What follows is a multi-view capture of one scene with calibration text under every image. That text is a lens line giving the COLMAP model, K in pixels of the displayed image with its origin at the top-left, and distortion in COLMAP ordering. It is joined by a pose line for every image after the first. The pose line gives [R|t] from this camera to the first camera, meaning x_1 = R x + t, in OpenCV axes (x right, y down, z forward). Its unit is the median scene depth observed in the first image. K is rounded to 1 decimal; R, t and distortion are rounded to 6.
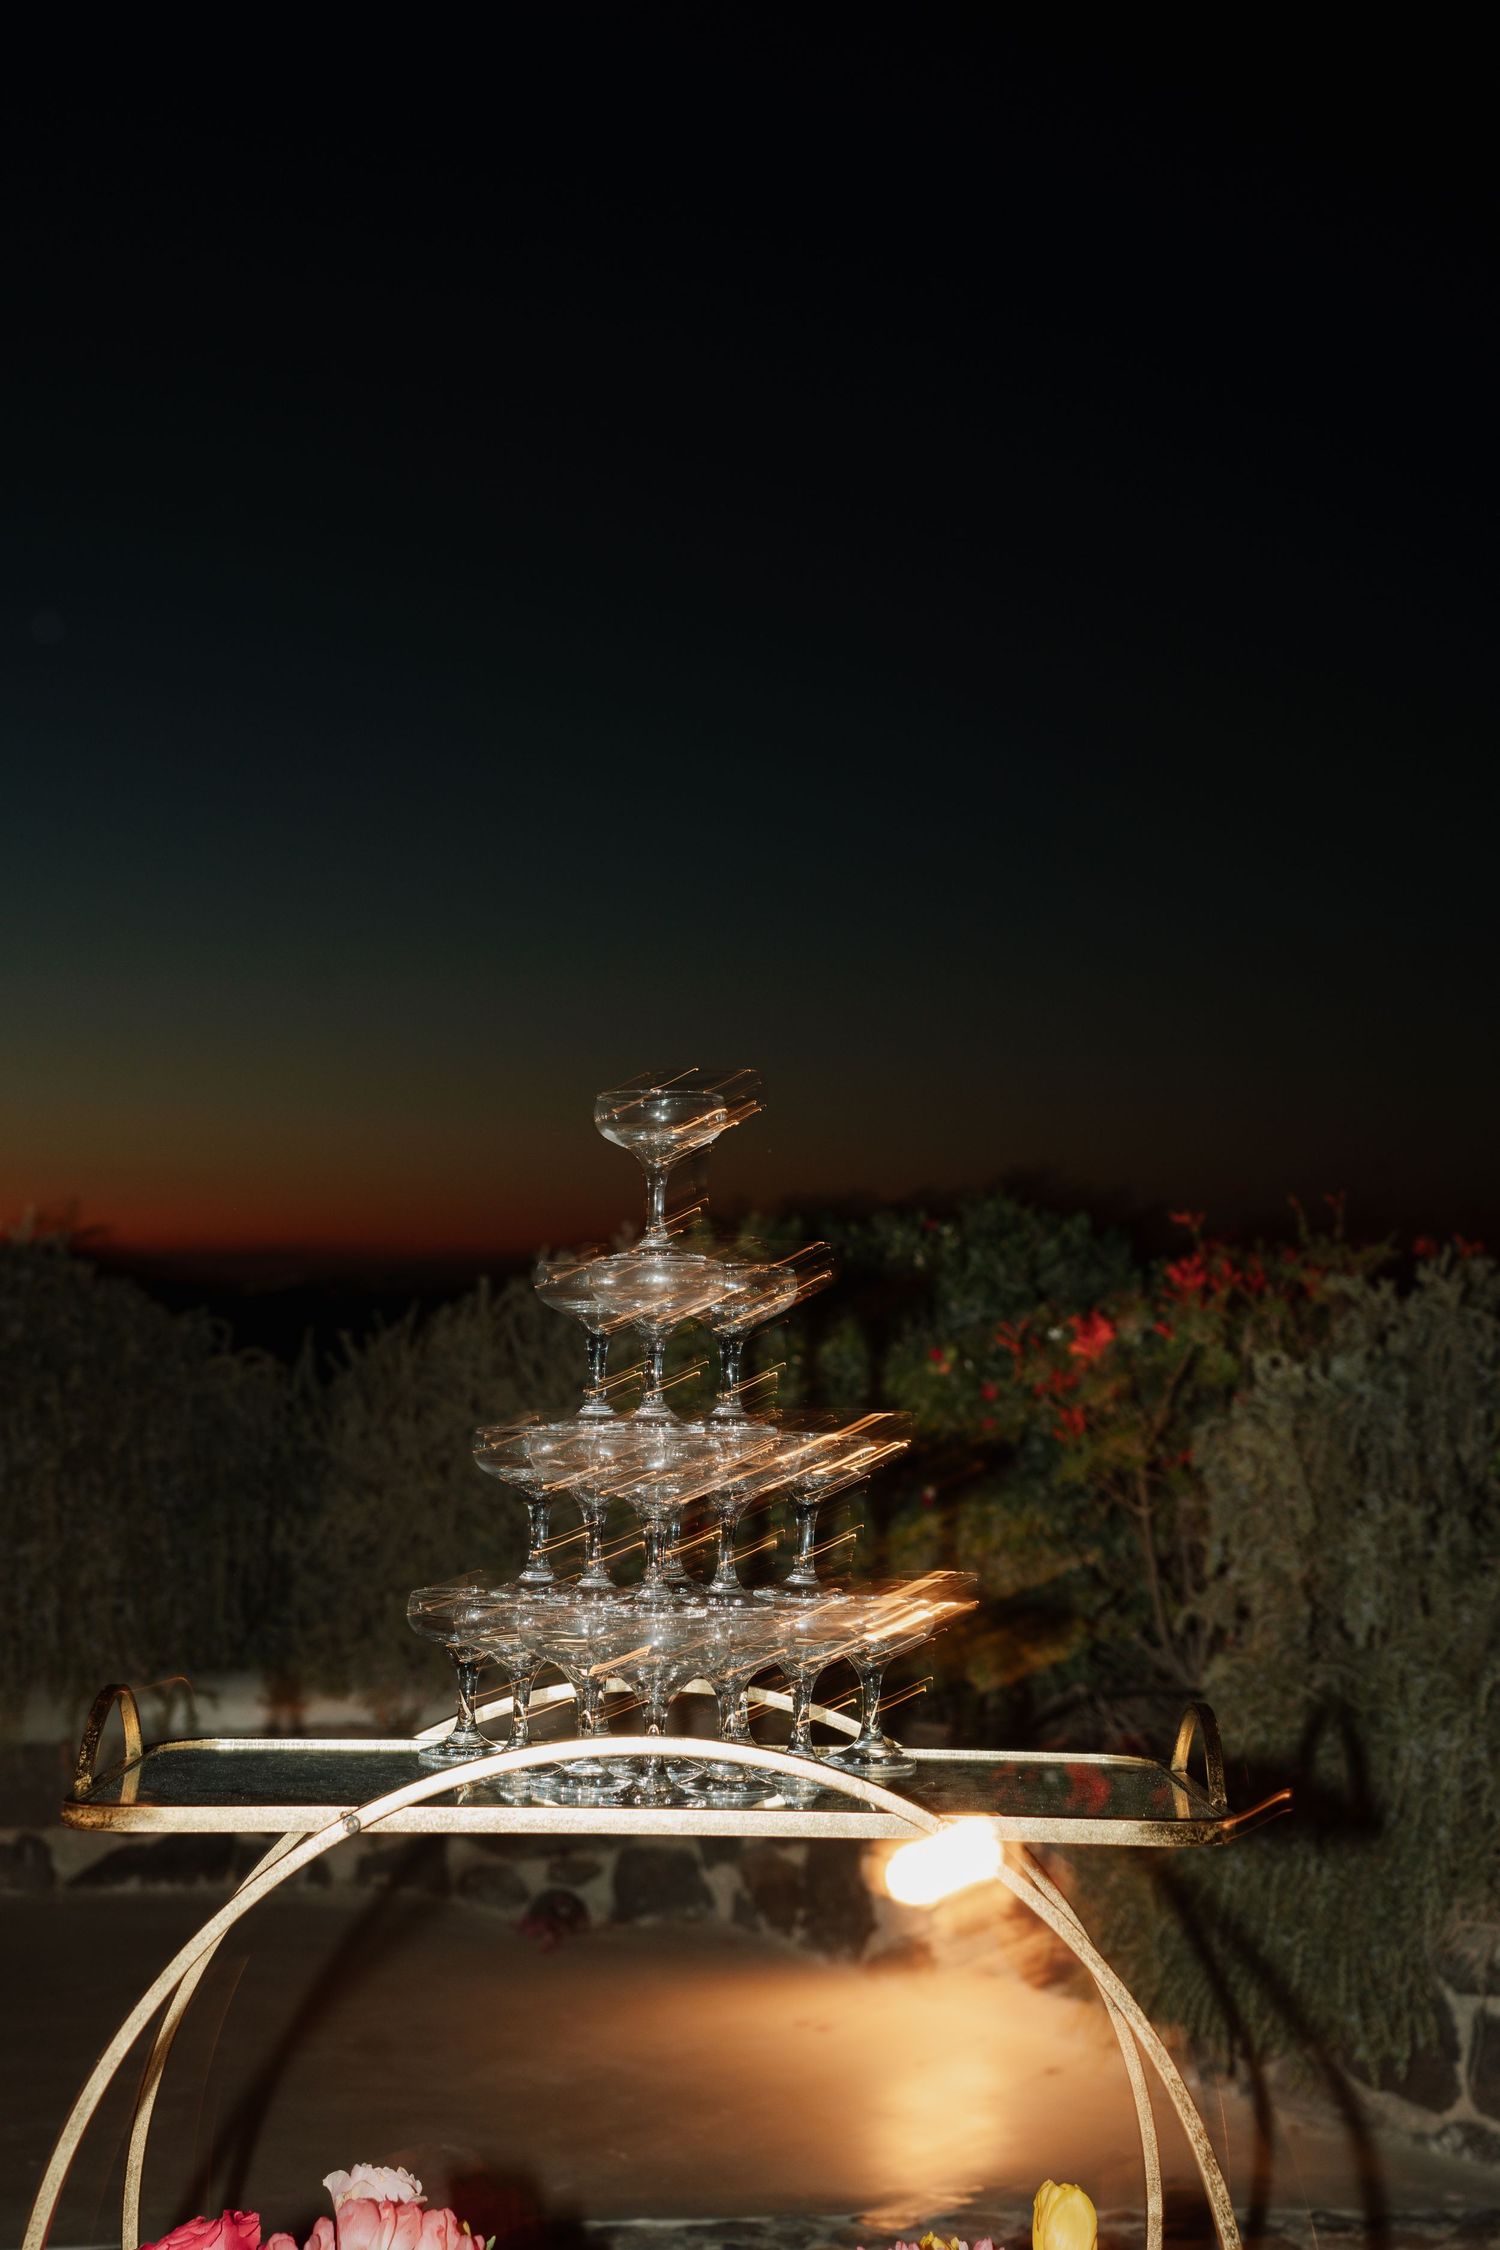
lens RADIAL K [[3230.7, 0, 748.5], [0, 3230.7, 1127.3], [0, 0, 1]] dist [0.268808, 0.032529]
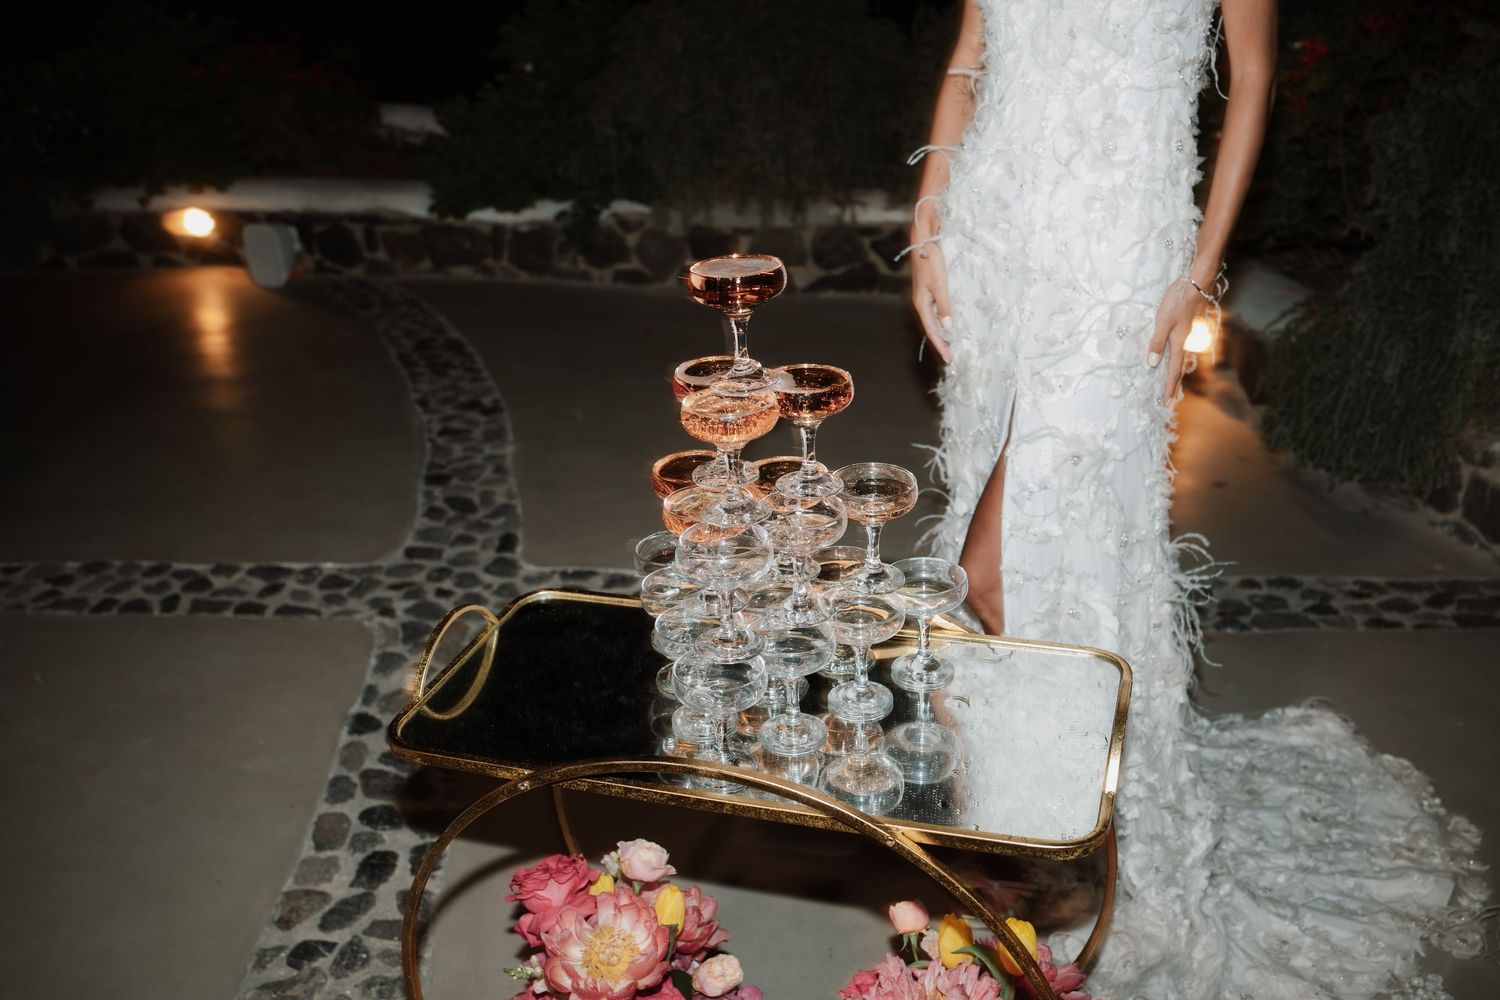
lens RADIAL K [[1429.8, 0, 747.9], [0, 1429.8, 499.3], [0, 0, 1]] dist [-0.177328, 0.196148]
pose [[0.944592, 0.072063, -0.320239, 0.079832], [0.086874, 0.885931, 0.455608, -0.089400], [0.316542, -0.458184, 0.830583, 0.224630]]
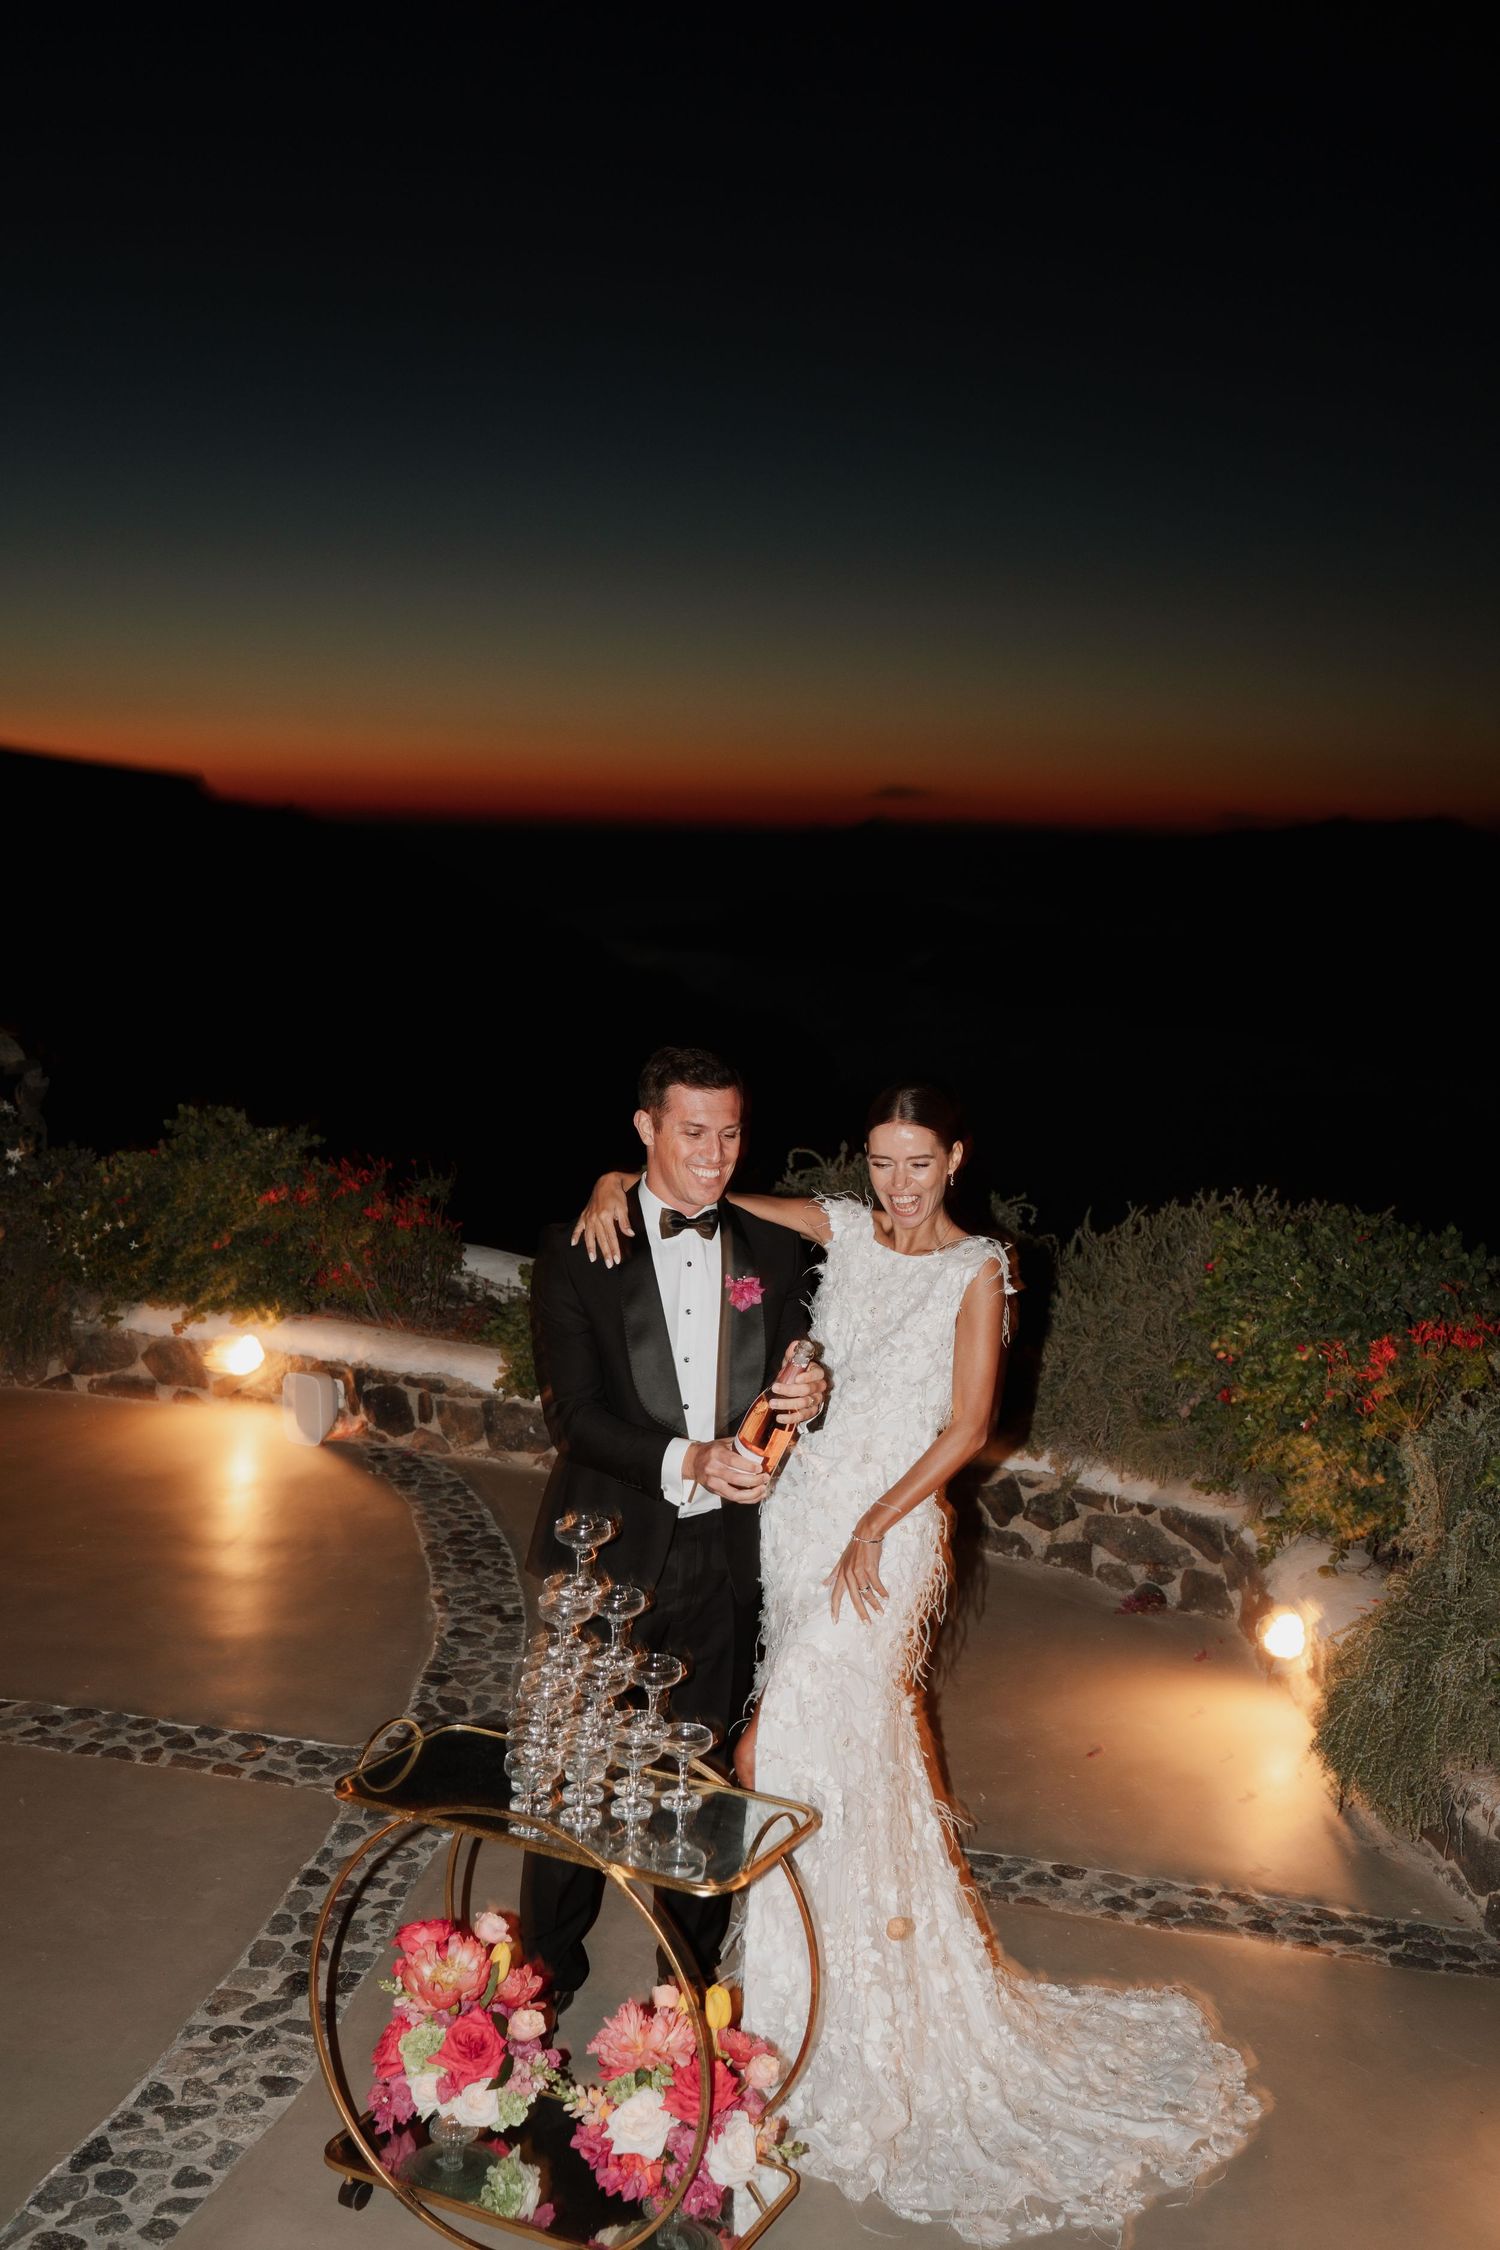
lens RADIAL K [[2359.6, 0, 752.3], [0, 2359.6, 1125.8], [0, 0, 1]] dist [0.017430, 0.133350]
pose [[0.883462, 0.071904, -0.462953, 0.400820], [0.006474, 0.986185, 0.165523, -0.269656], [0.468459, -0.149230, 0.870791, -0.179430]]
